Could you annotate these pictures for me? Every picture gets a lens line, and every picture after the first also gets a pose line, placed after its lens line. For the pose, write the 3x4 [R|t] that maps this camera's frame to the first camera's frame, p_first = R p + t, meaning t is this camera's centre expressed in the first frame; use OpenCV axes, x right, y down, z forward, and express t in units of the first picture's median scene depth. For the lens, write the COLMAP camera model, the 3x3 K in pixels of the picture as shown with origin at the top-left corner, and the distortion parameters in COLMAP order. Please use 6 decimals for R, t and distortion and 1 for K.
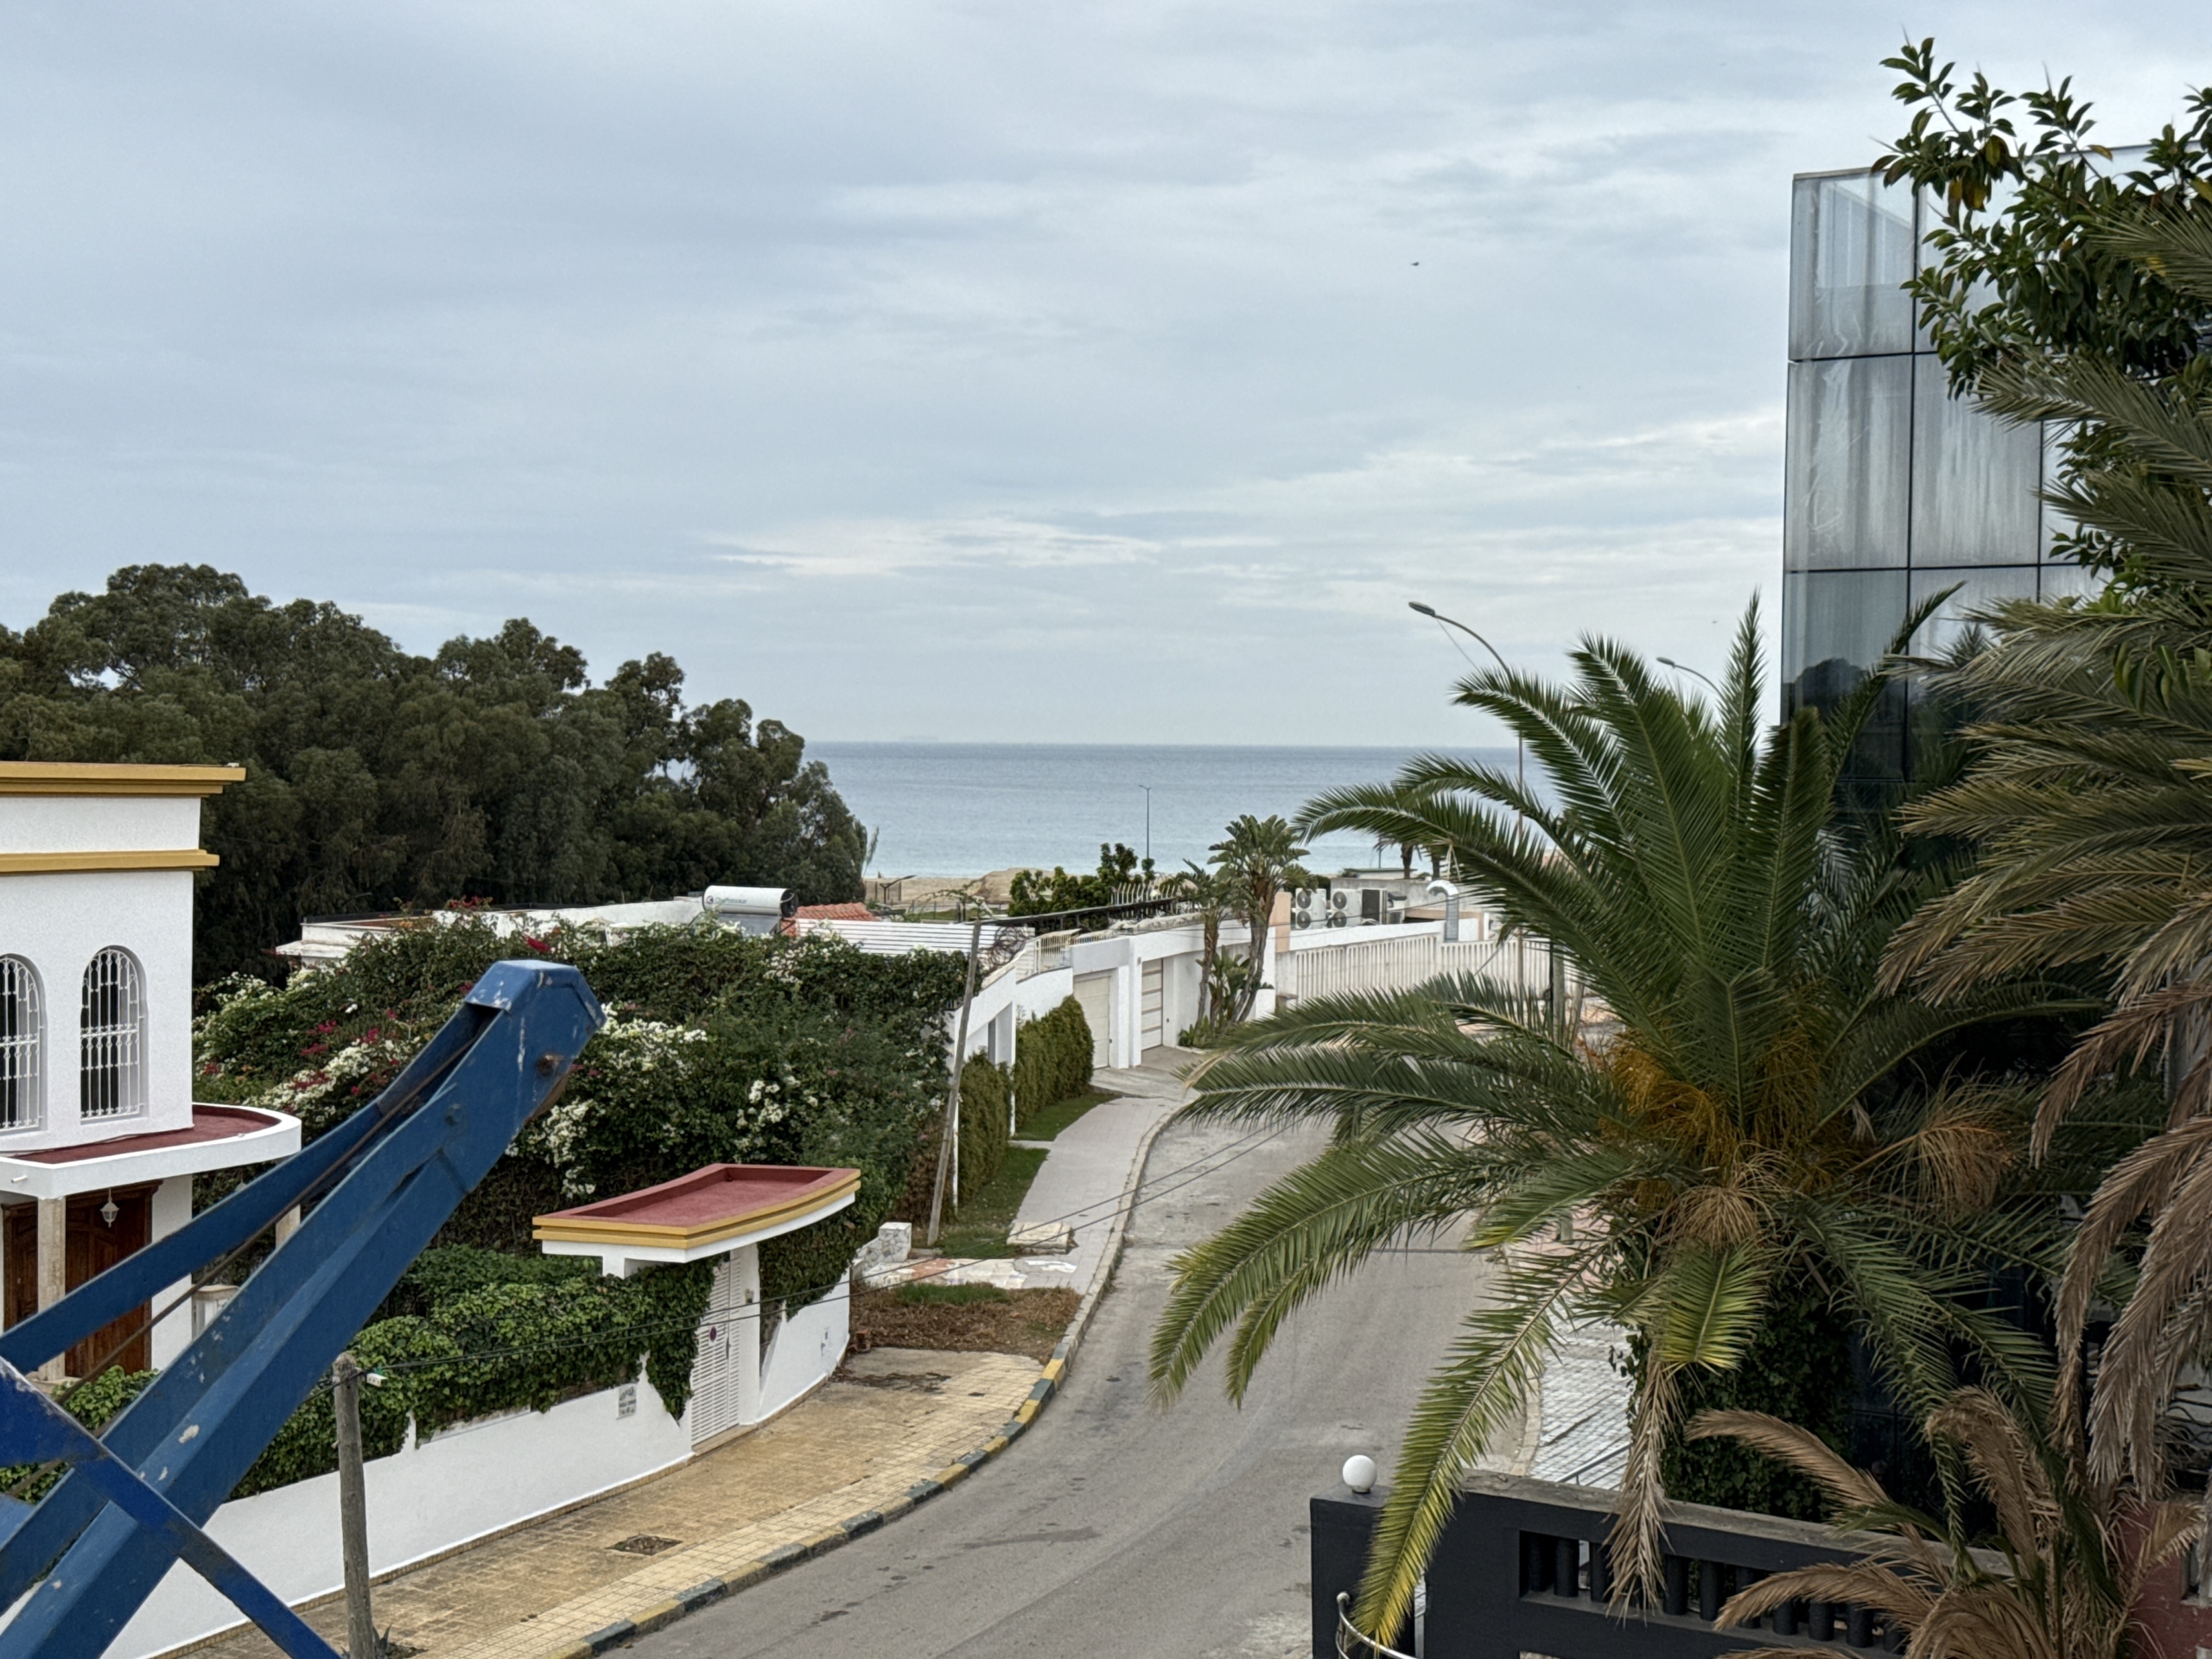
lens RADIAL K [[3100.1, 0, 1098.7], [0, 3100.1, 826.8], [0, 0, 1]] dist [0.032554, 0.000000]
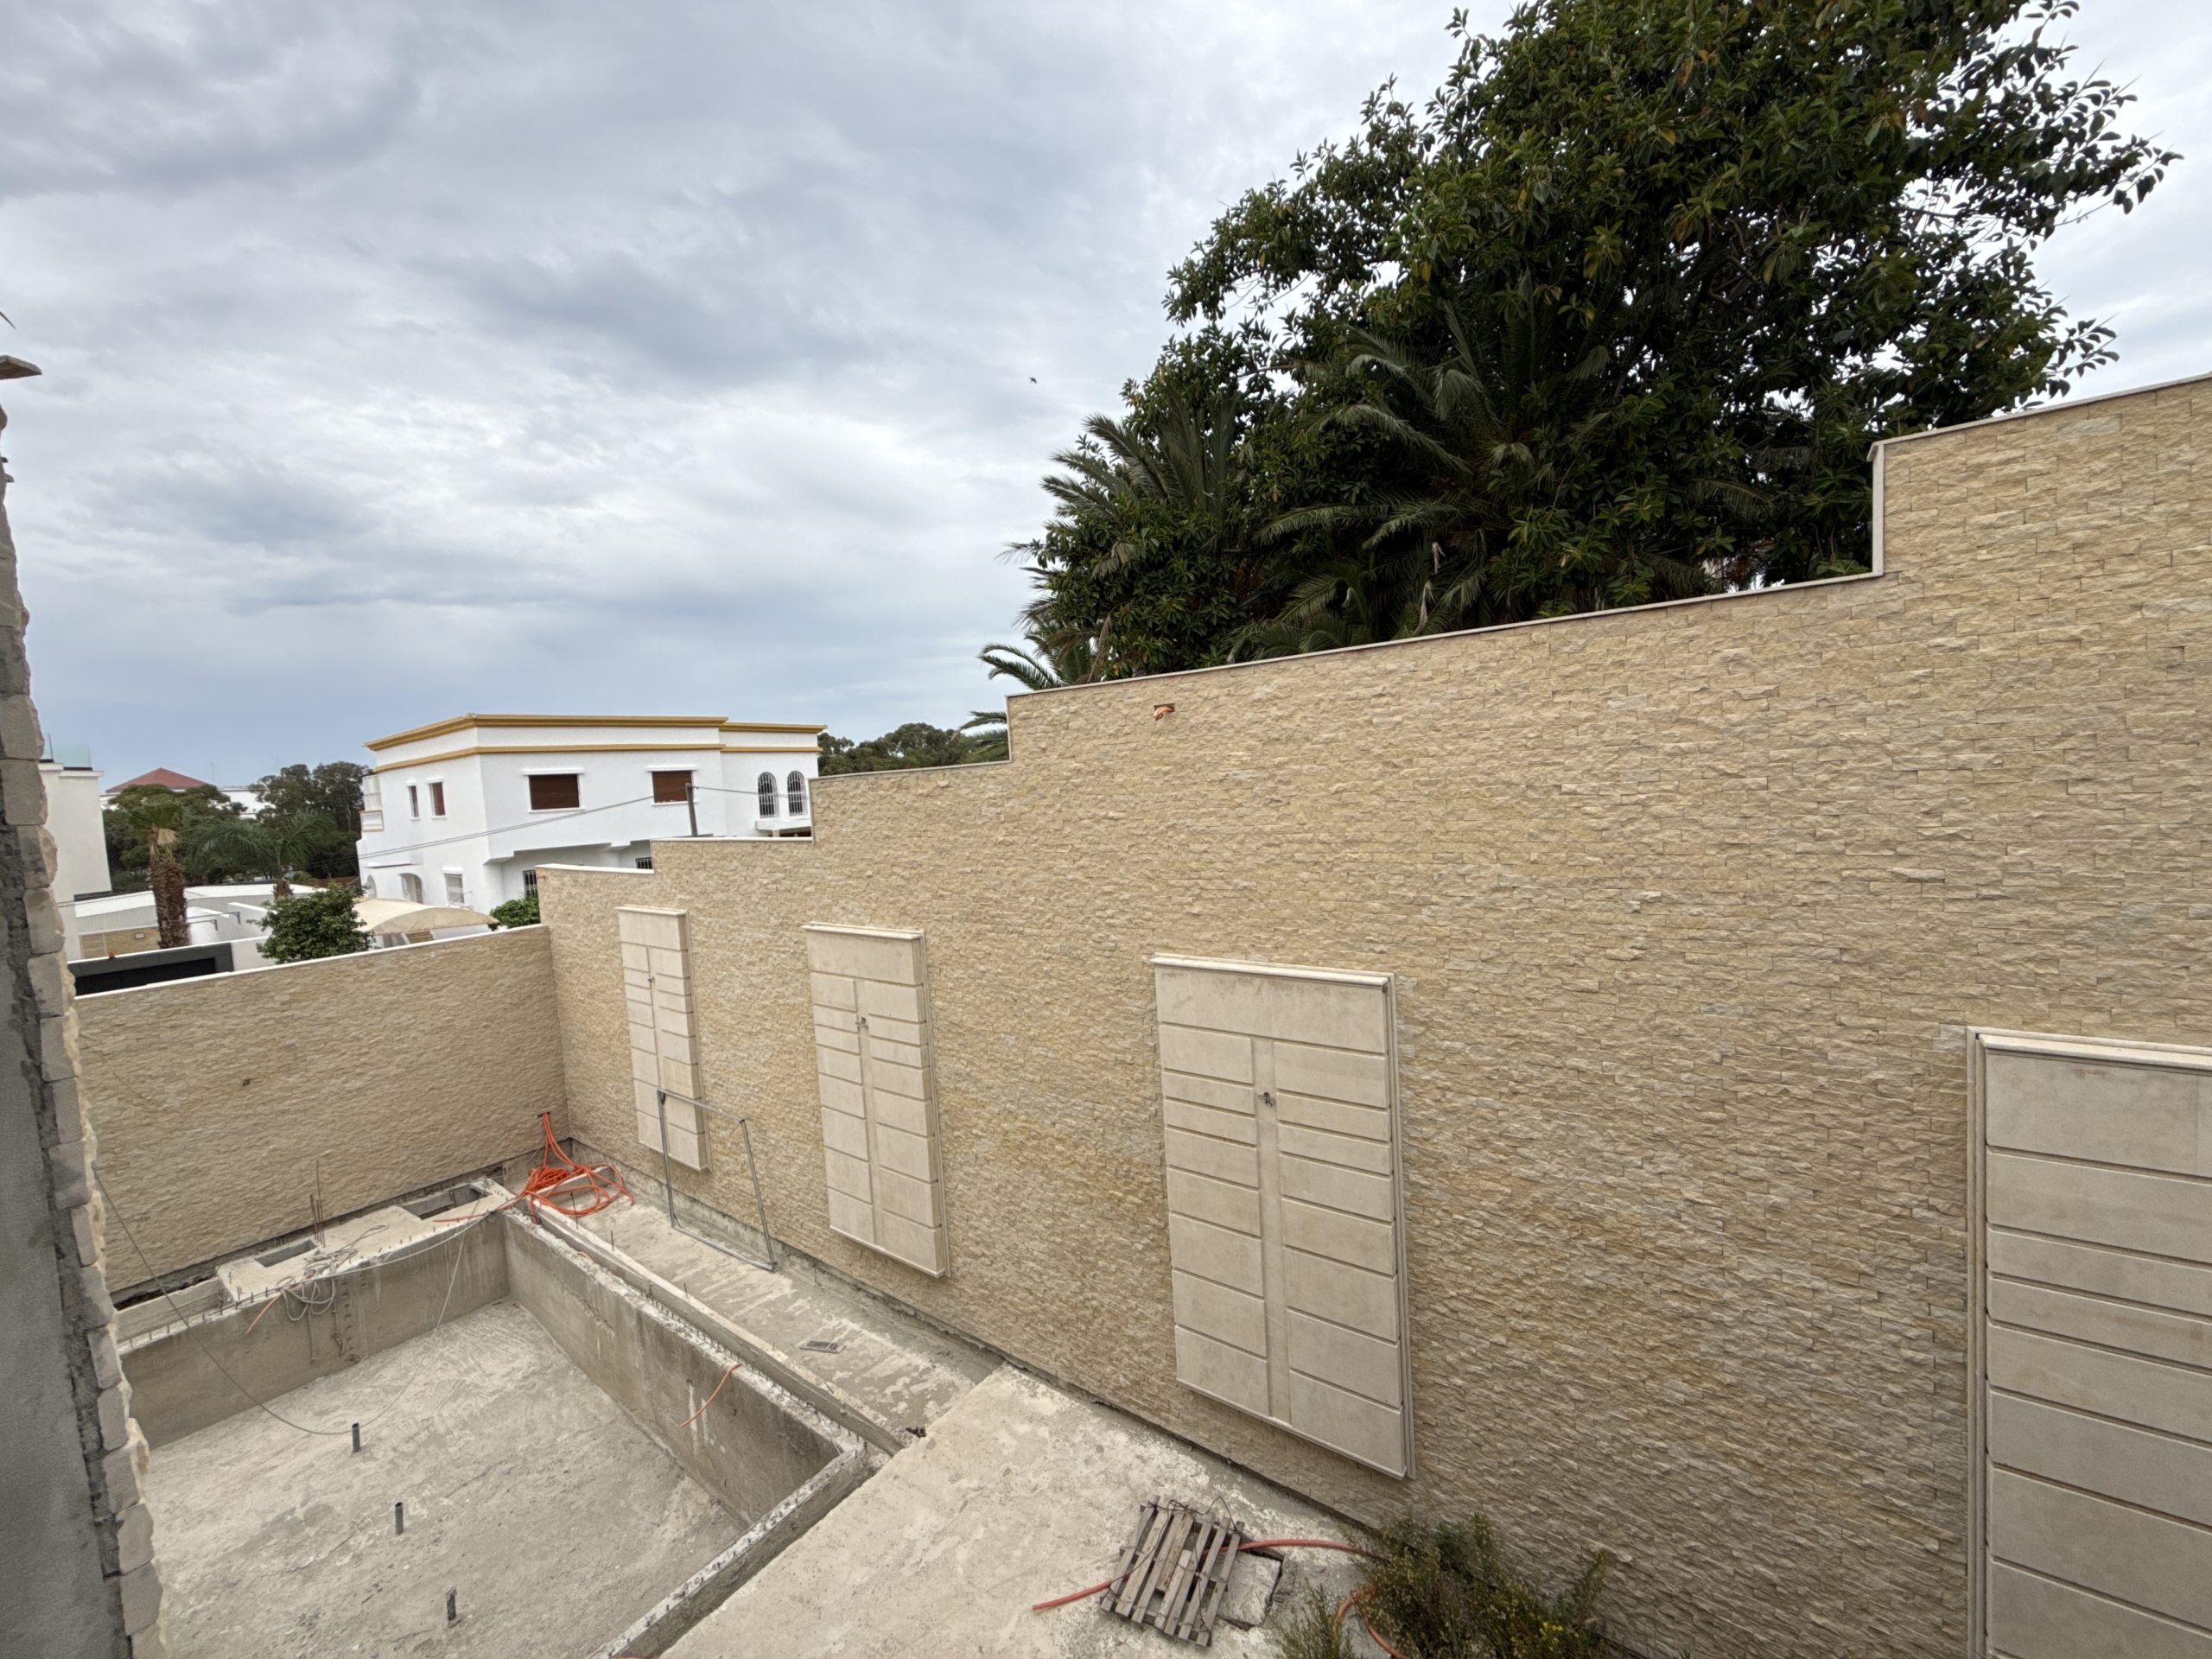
lens RADIAL K [[873.6, 0, 1110.0], [0, 873.6, 825.0], [0, 0, 1]] dist [0.000282, 0.000060]
pose [[0.990551, -0.061921, -0.122372, 0.120595], [0.065421, 0.997550, 0.024783, 0.060703], [0.120538, -0.032555, 0.992175, -0.030179]]
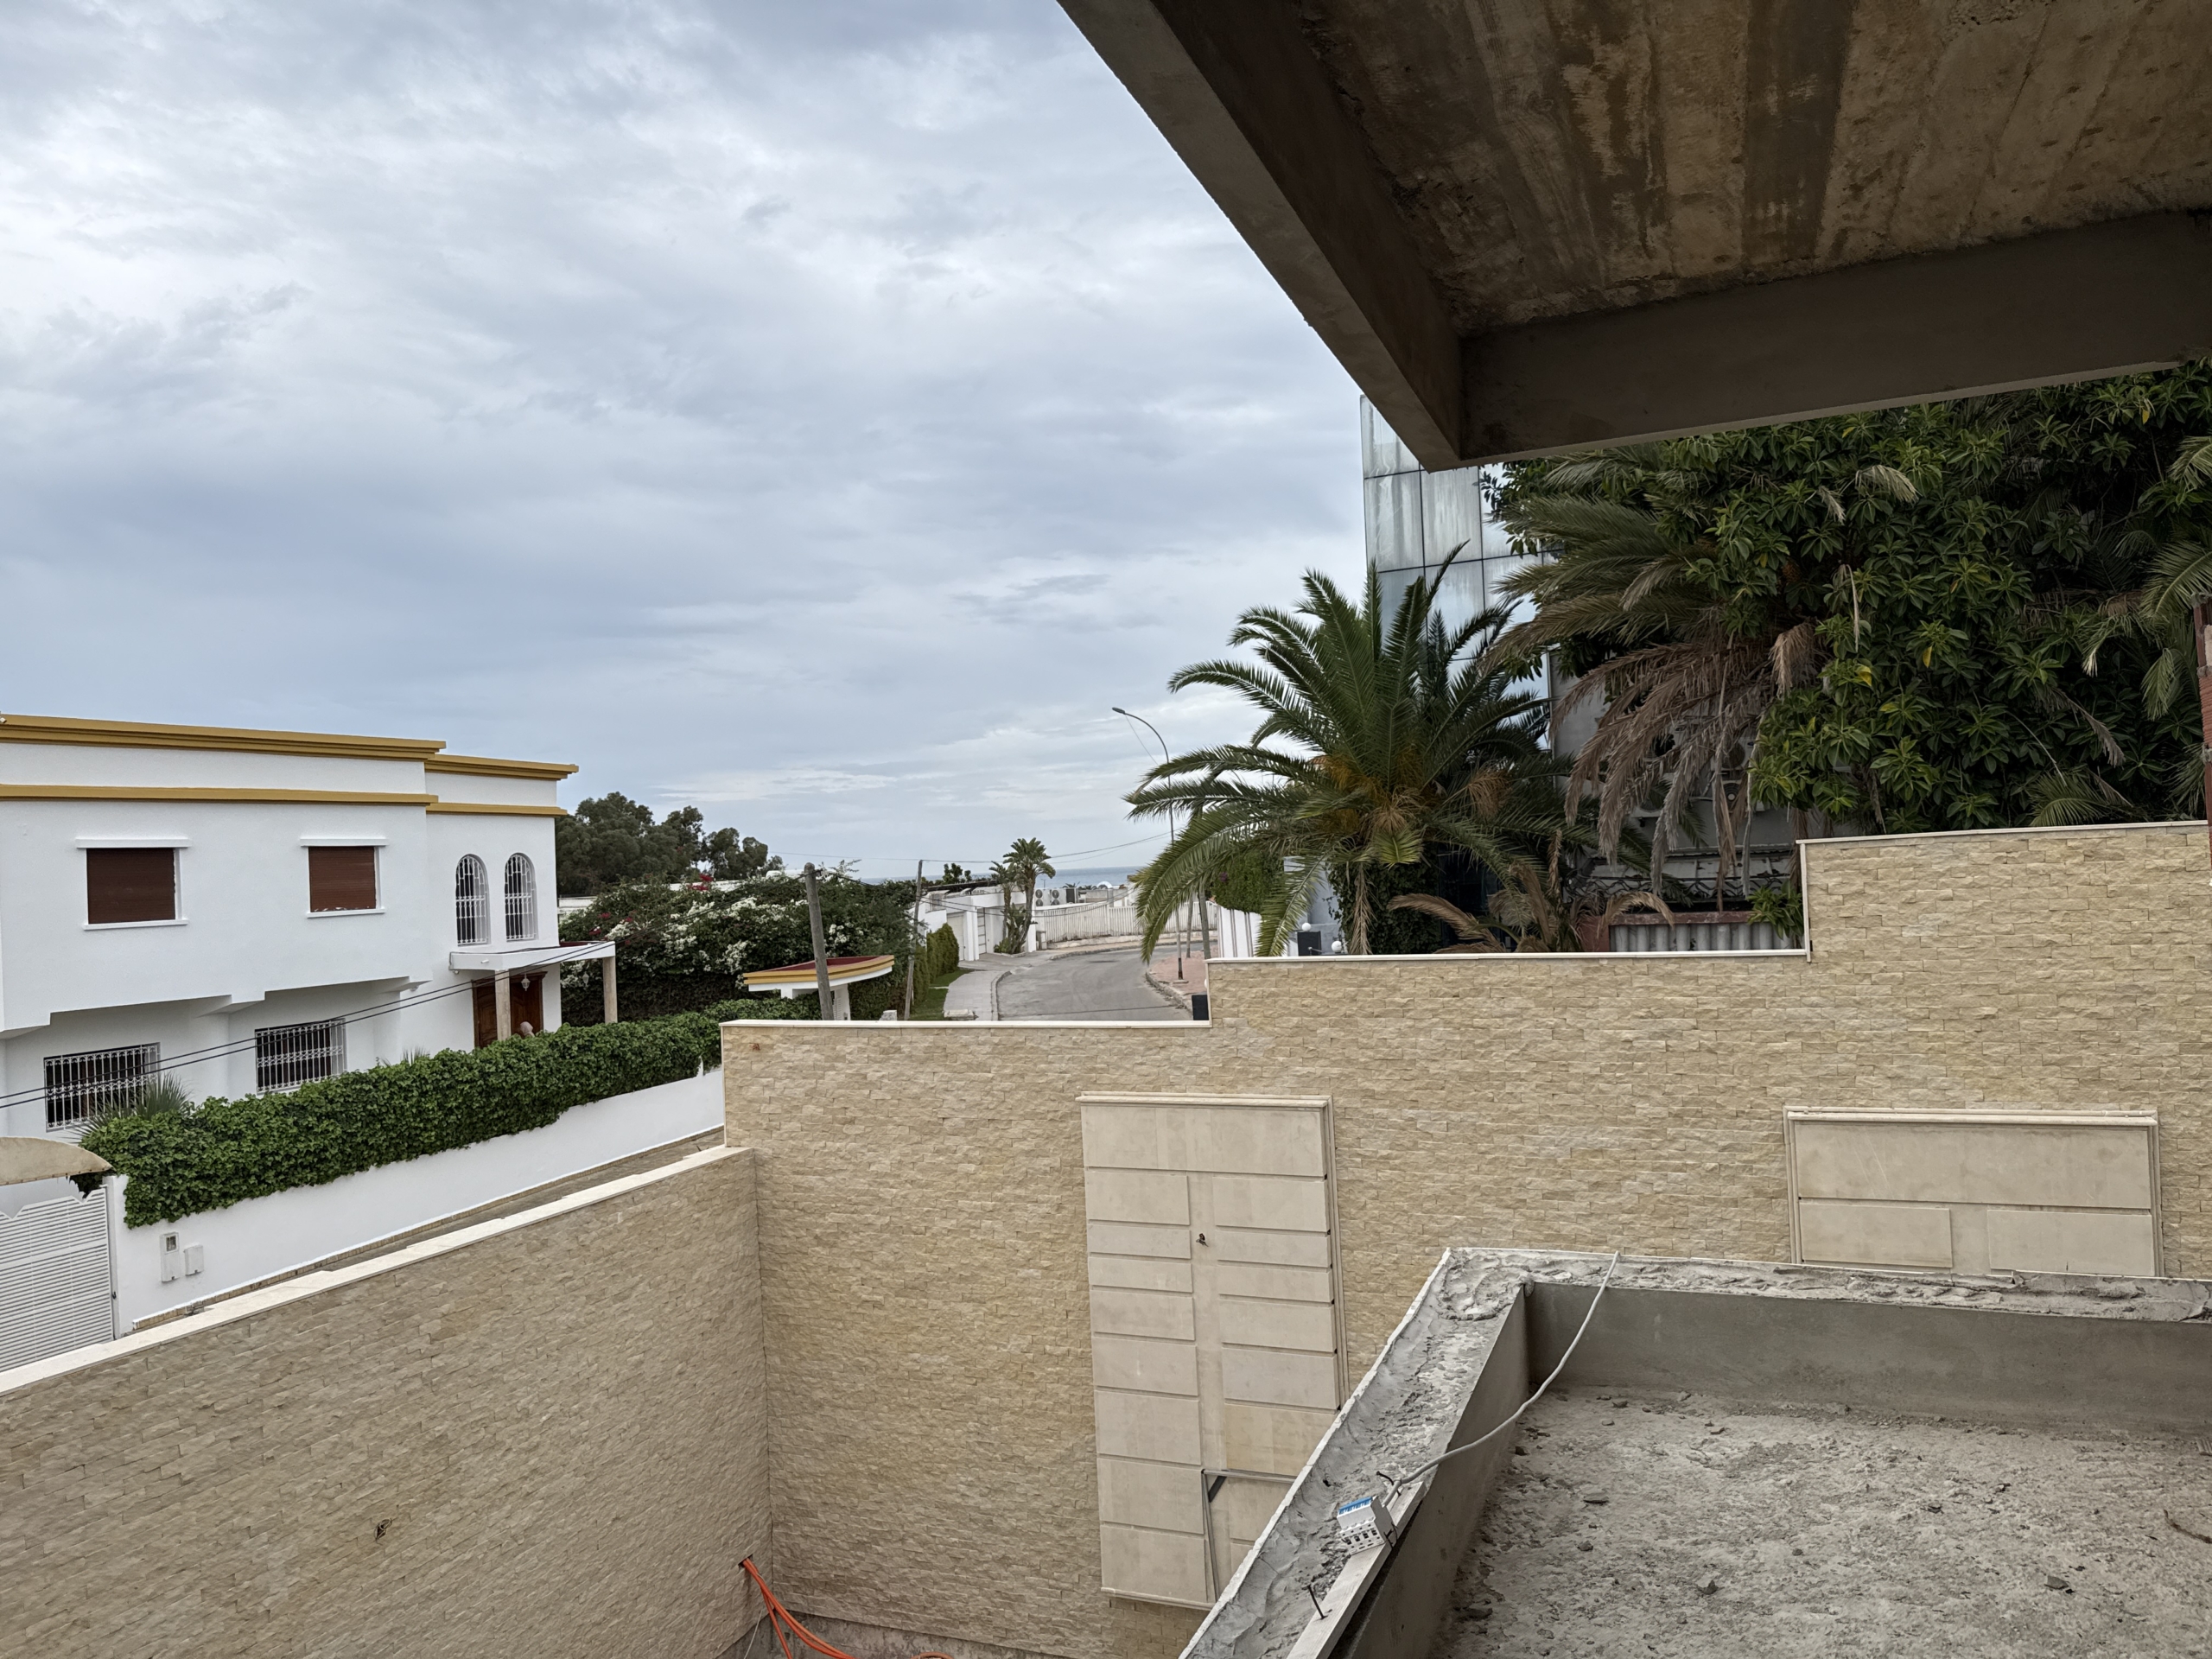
lens RADIAL K [[1557.0, 0, 1115.3], [0, 1557.0, 839.6], [0, 0, 1]] dist [0.014513, -0.003181]
pose [[0.987967, -0.052891, 0.145337, -0.048905], [0.059672, 0.997304, -0.042700, 0.054861], [-0.142687, 0.050858, 0.988460, -0.022773]]
